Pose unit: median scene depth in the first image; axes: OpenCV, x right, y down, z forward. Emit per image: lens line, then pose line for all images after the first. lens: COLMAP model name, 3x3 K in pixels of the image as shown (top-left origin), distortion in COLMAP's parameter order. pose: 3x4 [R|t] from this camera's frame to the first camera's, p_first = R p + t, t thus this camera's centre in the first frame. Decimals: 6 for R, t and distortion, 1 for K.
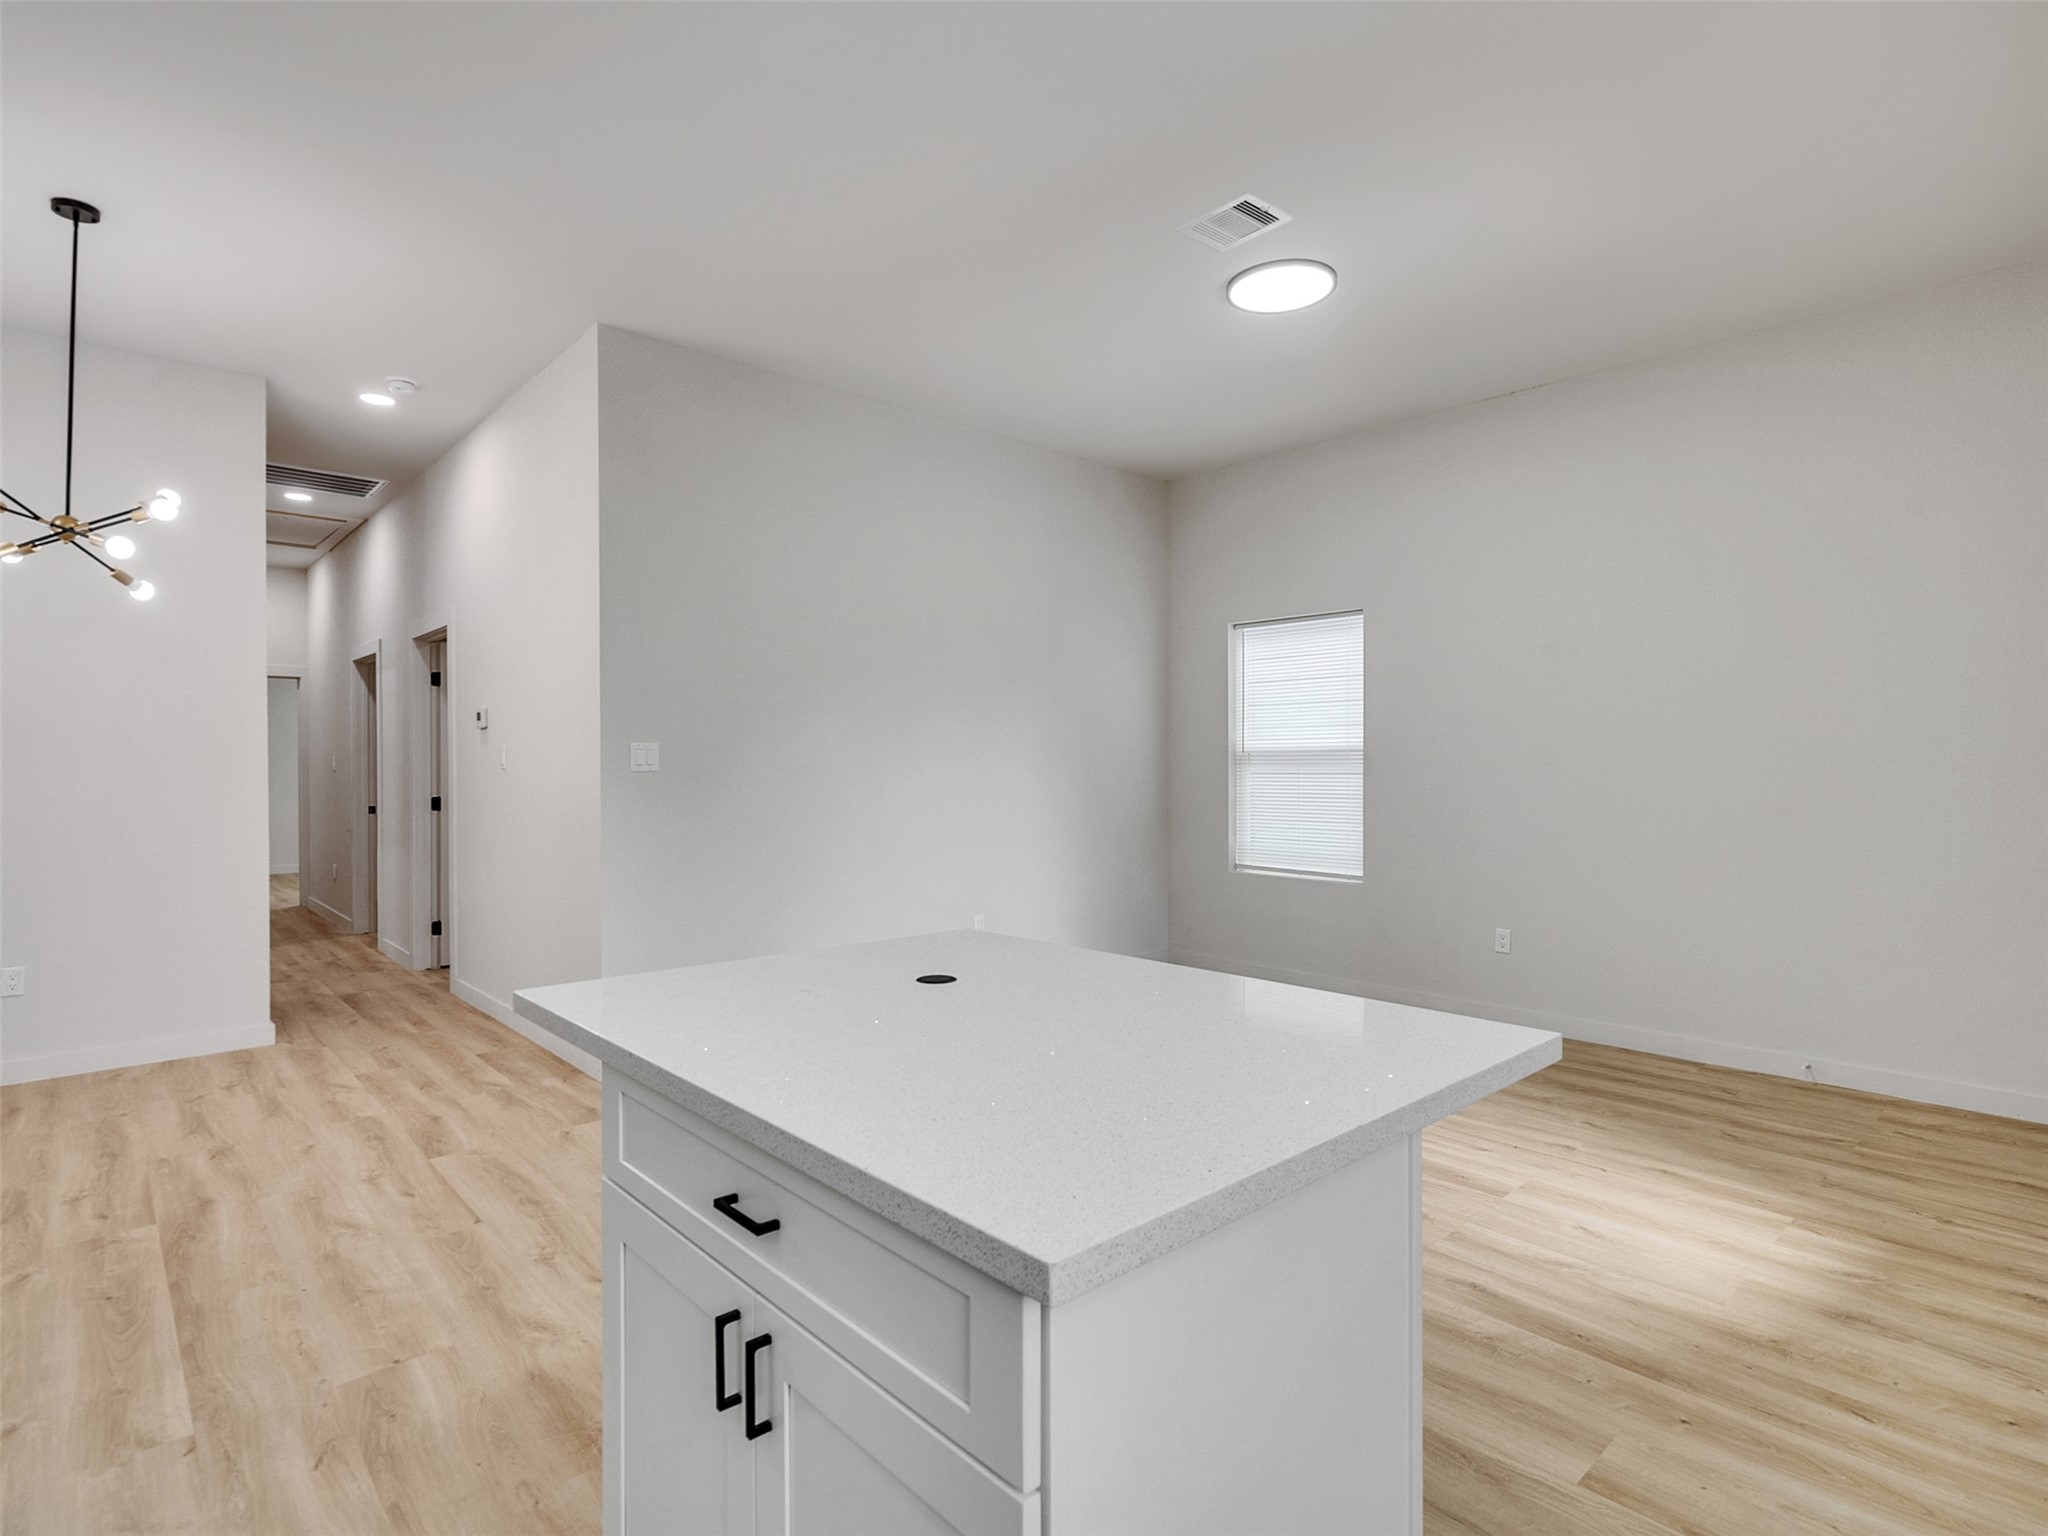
lens RADIAL K [[1045.8, 0, 1006.7], [0, 1045.8, 768.2], [0, 0, 1]] dist [-0.005797, 0.003242]
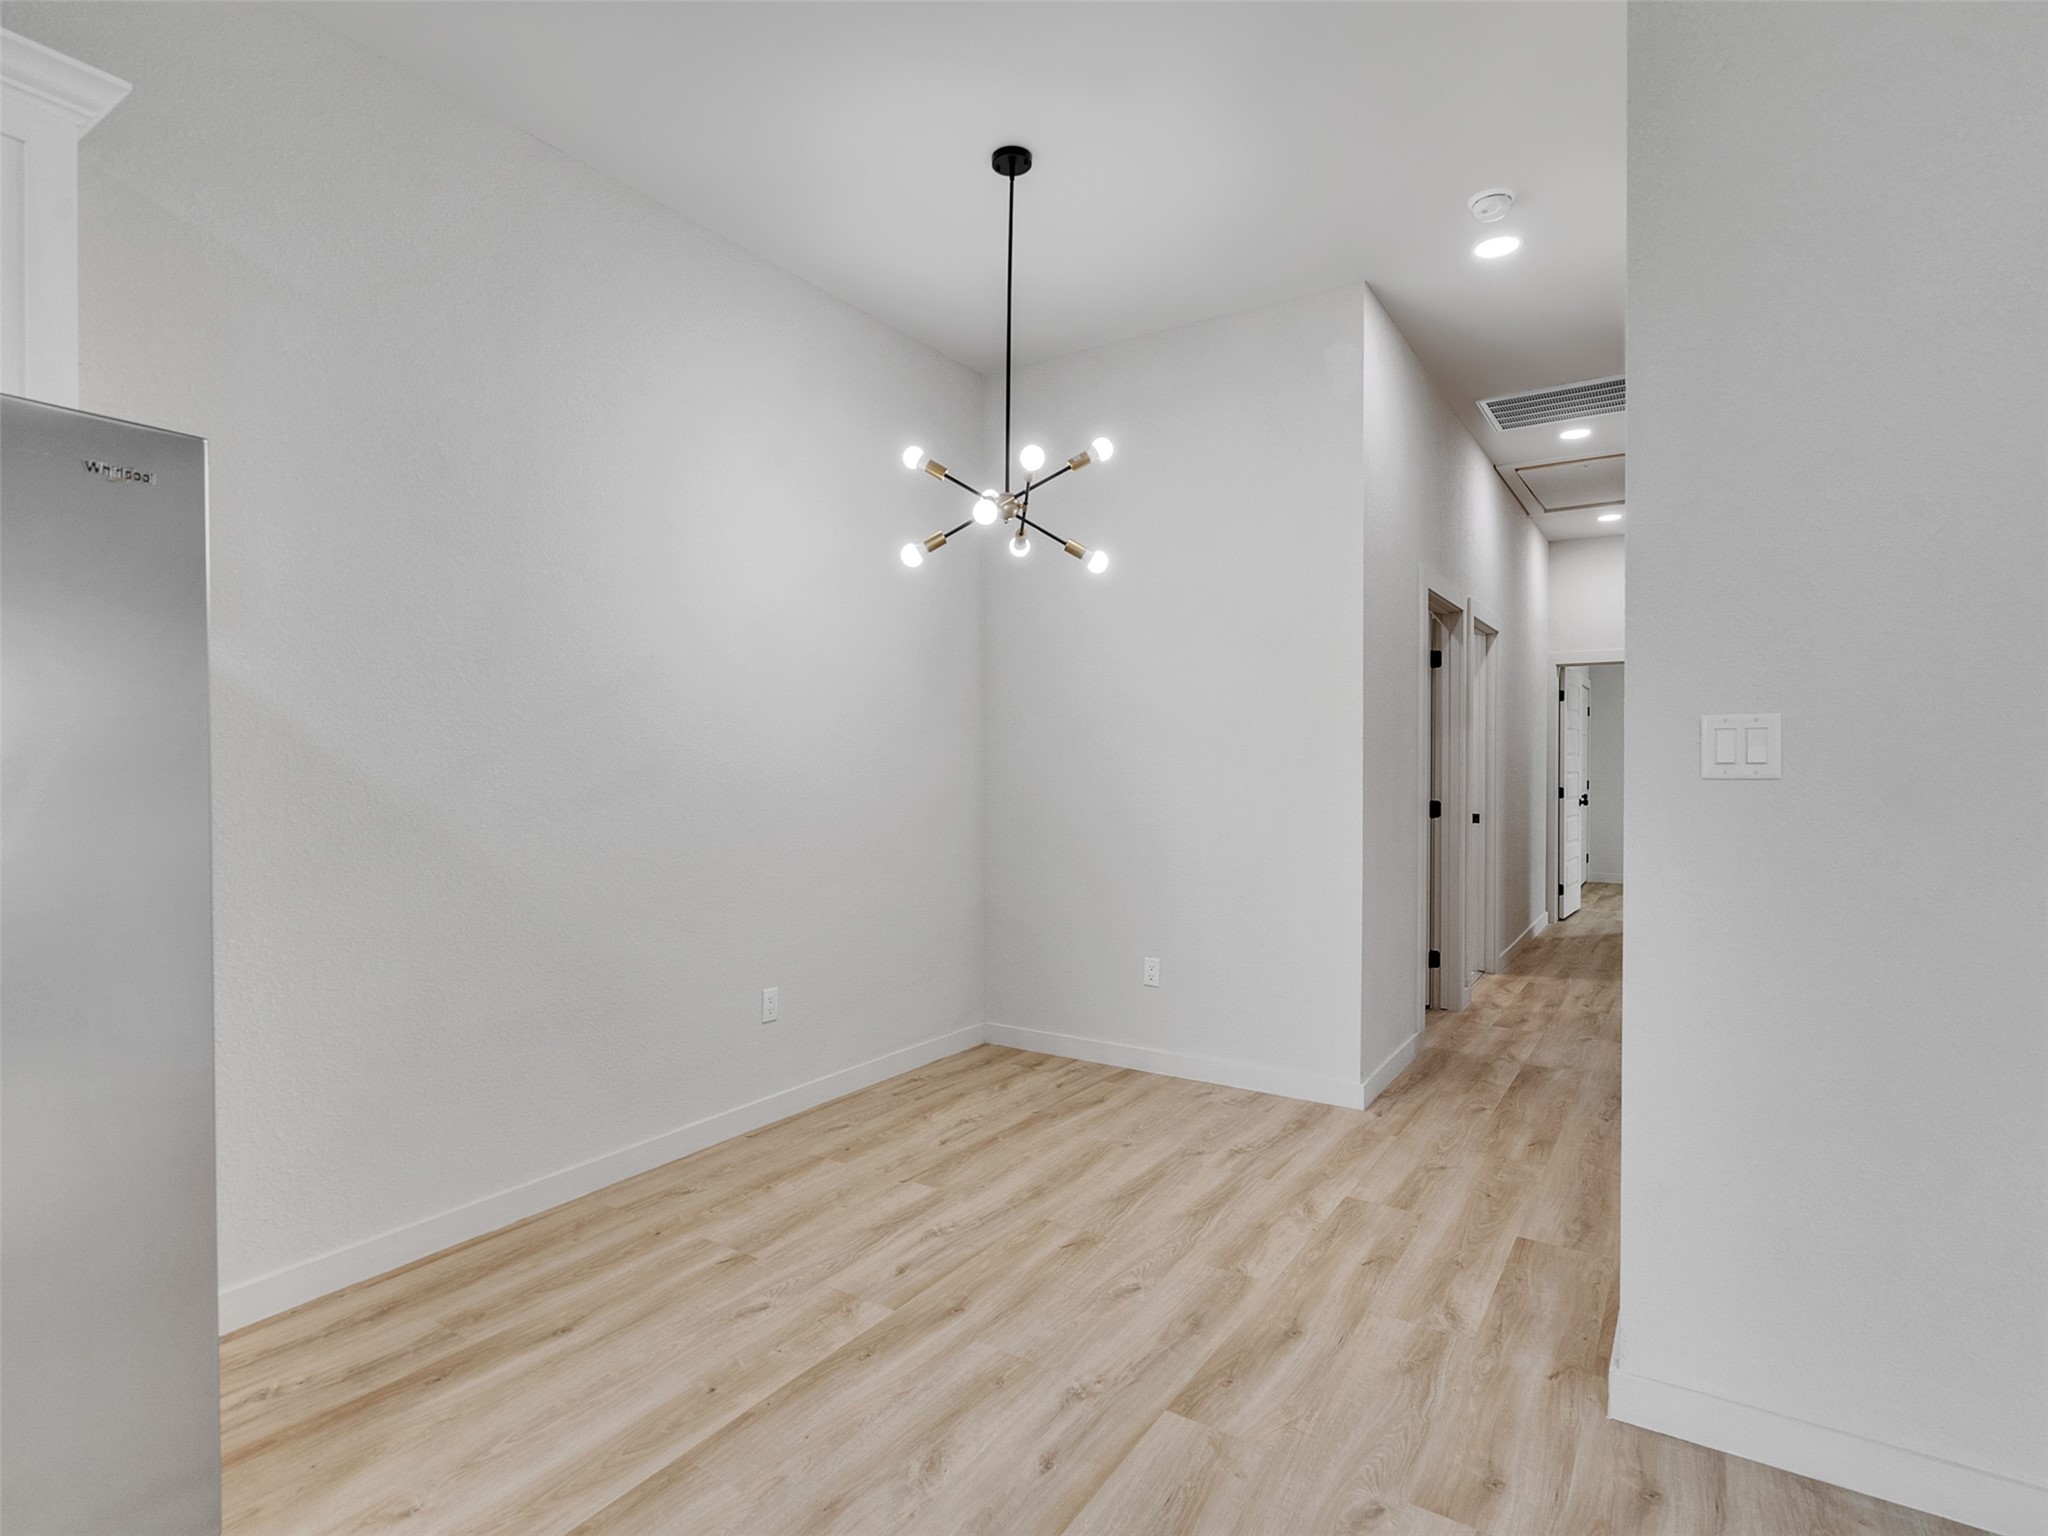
lens RADIAL K [[1045.8, 0, 1005.0], [0, 1045.8, 769.0], [0, 0, 1]] dist [-0.005797, 0.003242]
pose [[0.244864, 0.009971, -0.969506, 0.007817], [-0.008618, 0.999930, 0.008107, -0.002210], [0.969519, 0.006371, 0.244933, 0.691677]]
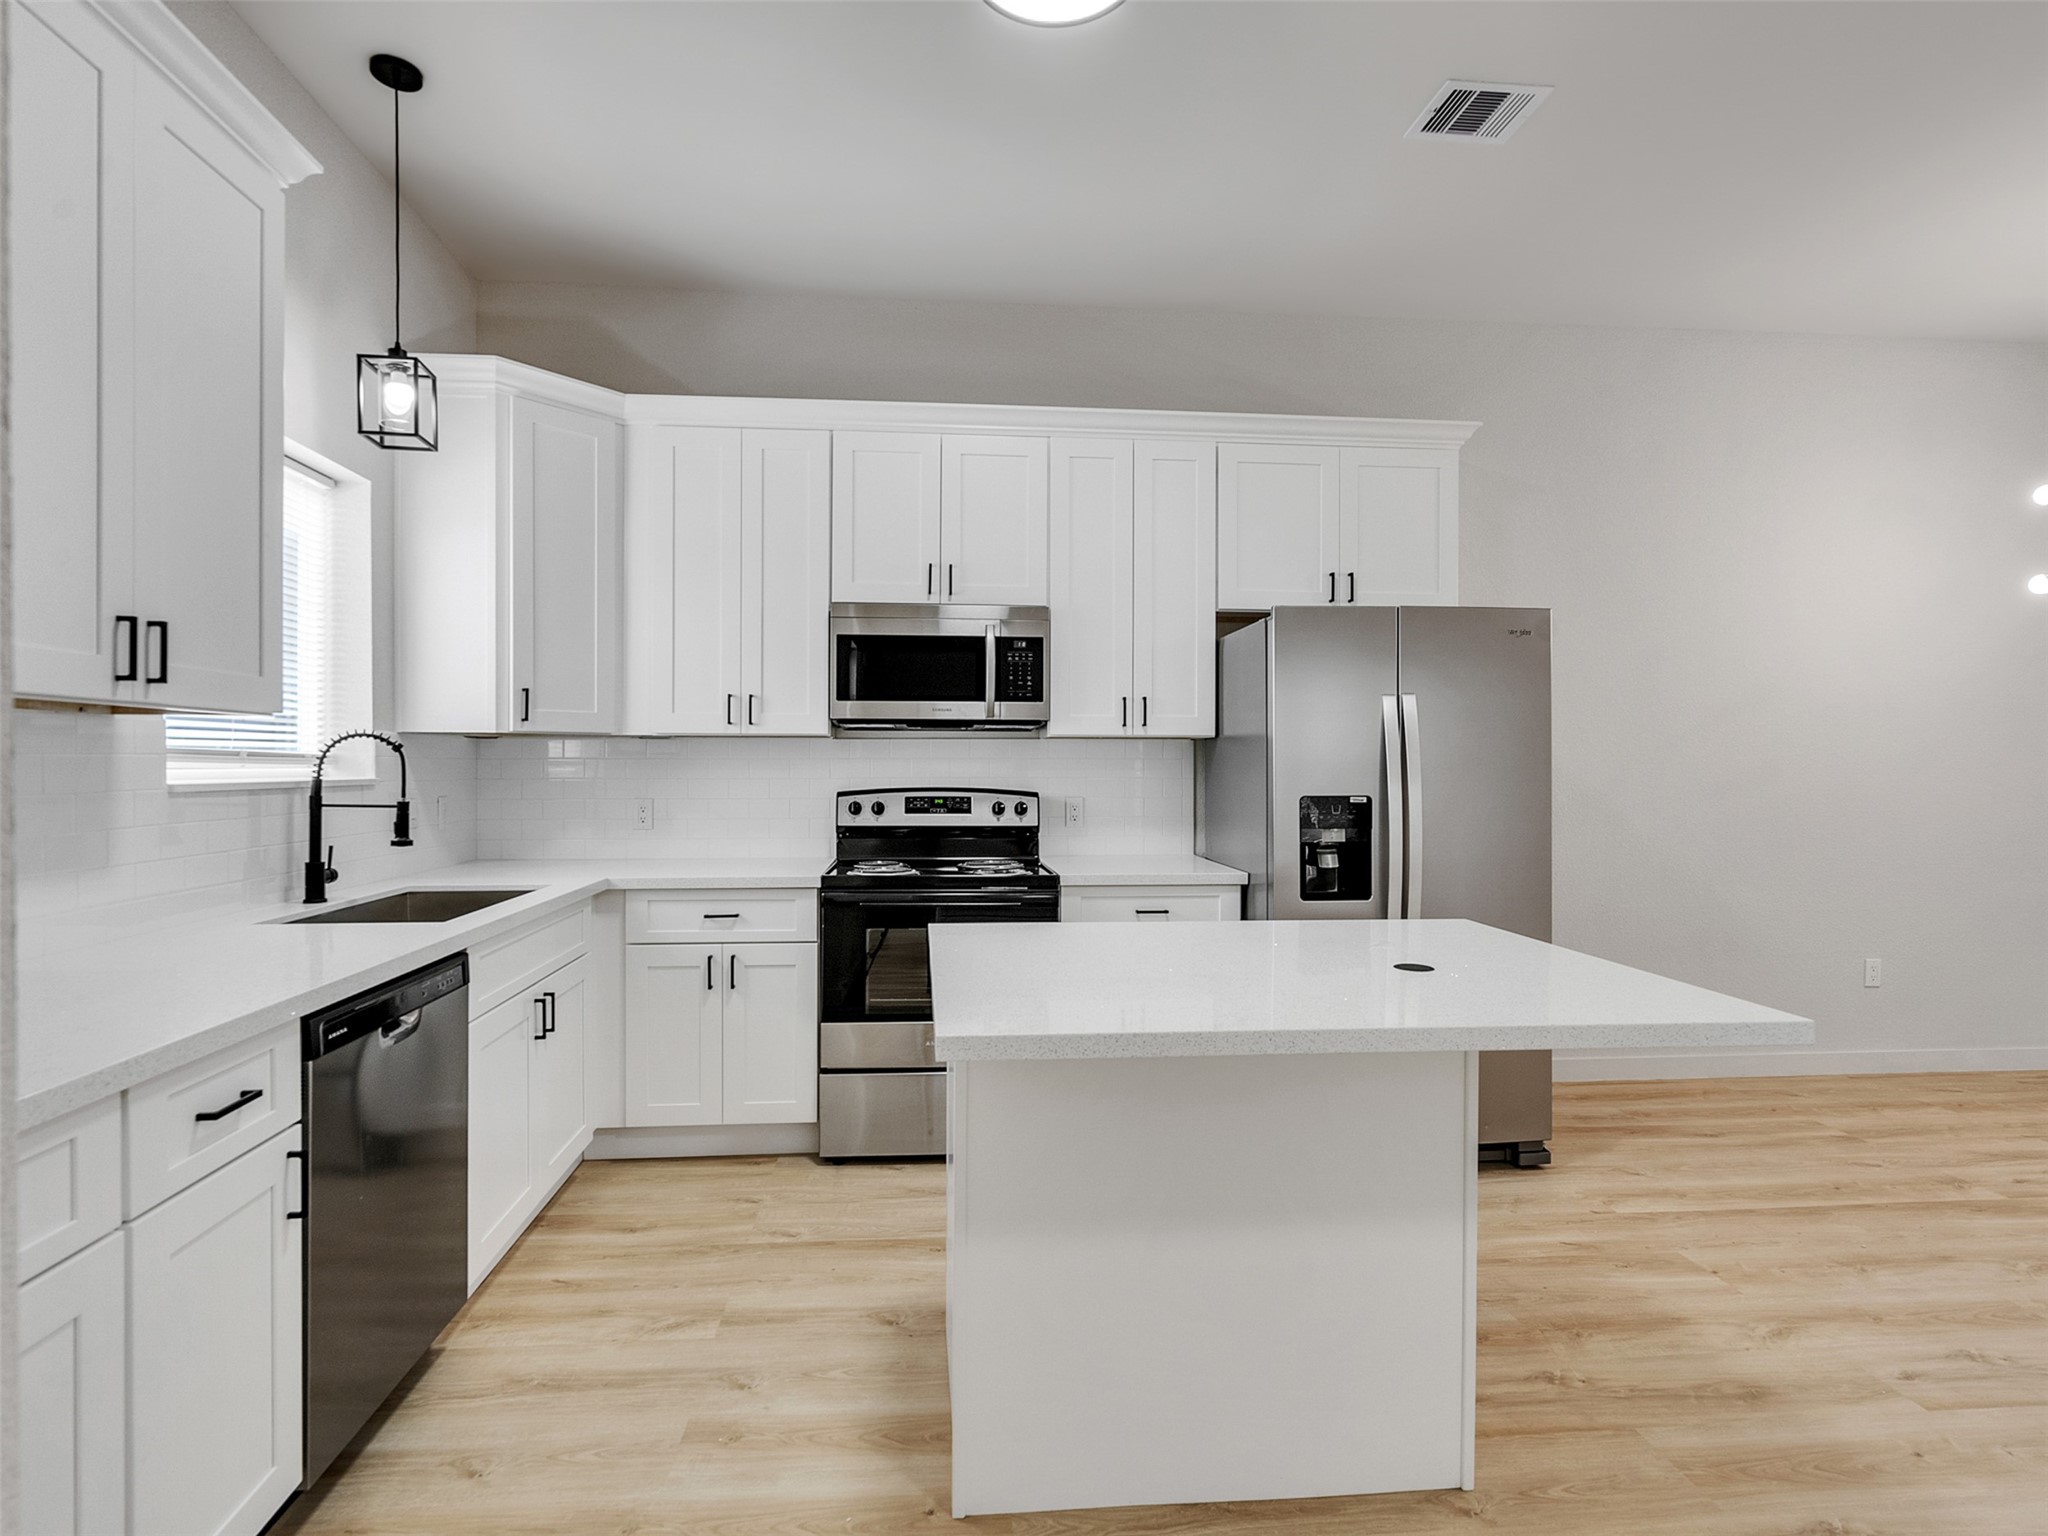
lens RADIAL K [[1045.8, 0, 1005.1], [0, 1045.8, 770.4], [0, 0, 1]] dist [-0.005797, 0.003242]
pose [[-0.601729, 0.008276, -0.798657, 0.500115], [-0.006400, 0.999864, 0.015183, -0.004243], [0.798674, 0.014247, -0.601595, 0.643501]]
